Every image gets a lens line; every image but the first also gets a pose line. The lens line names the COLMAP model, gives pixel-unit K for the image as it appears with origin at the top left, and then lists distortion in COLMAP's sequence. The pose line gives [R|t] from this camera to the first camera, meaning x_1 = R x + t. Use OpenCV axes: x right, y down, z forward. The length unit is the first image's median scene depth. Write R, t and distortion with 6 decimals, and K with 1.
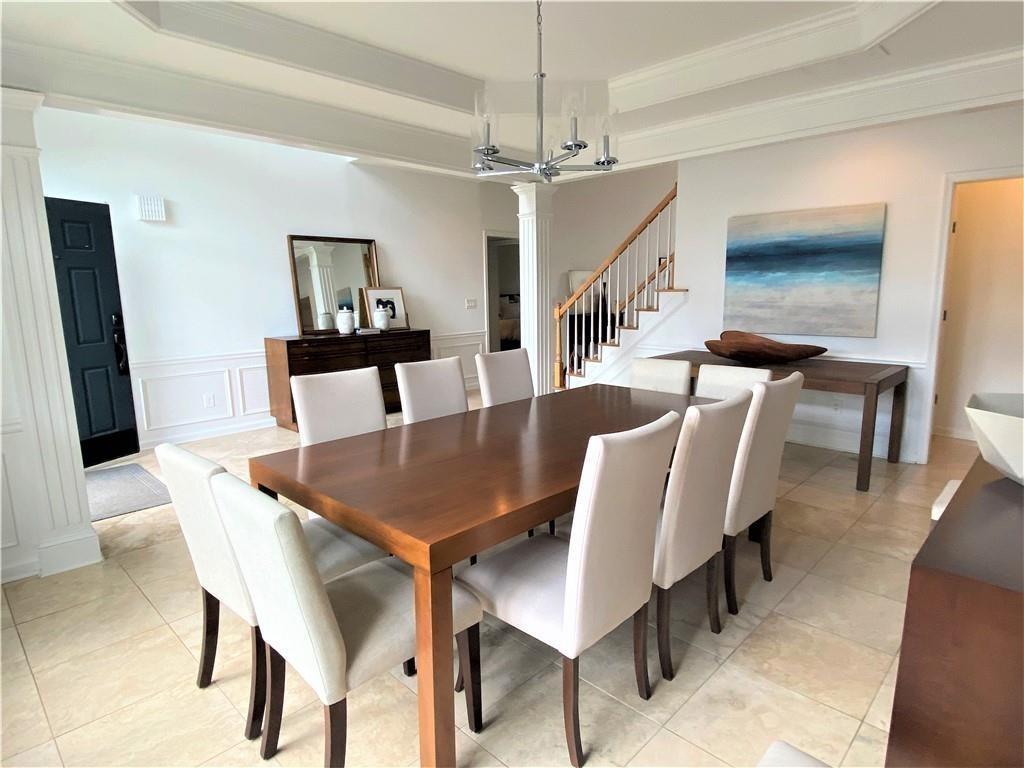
lens RADIAL K [[611.1, 0, 518.8], [0, 611.1, 384.1], [0, 0, 1]] dist [0.057635, -0.060632]
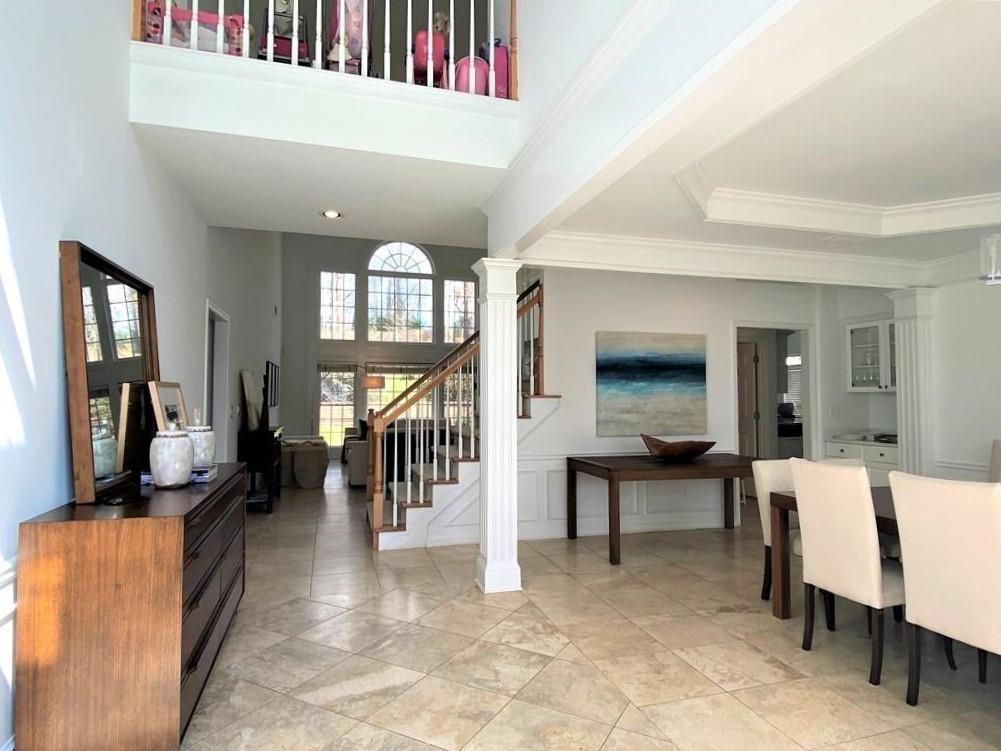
lens RADIAL K [[597.4, 0, 507.1], [0, 597.4, 375.6], [0, 0, 1]] dist [0.057635, -0.060632]
pose [[0.502259, 0.054324, 0.863009, -0.682405], [0.133427, 0.981204, -0.139416, -0.070548], [-0.854361, 0.185171, 0.485570, 0.668634]]
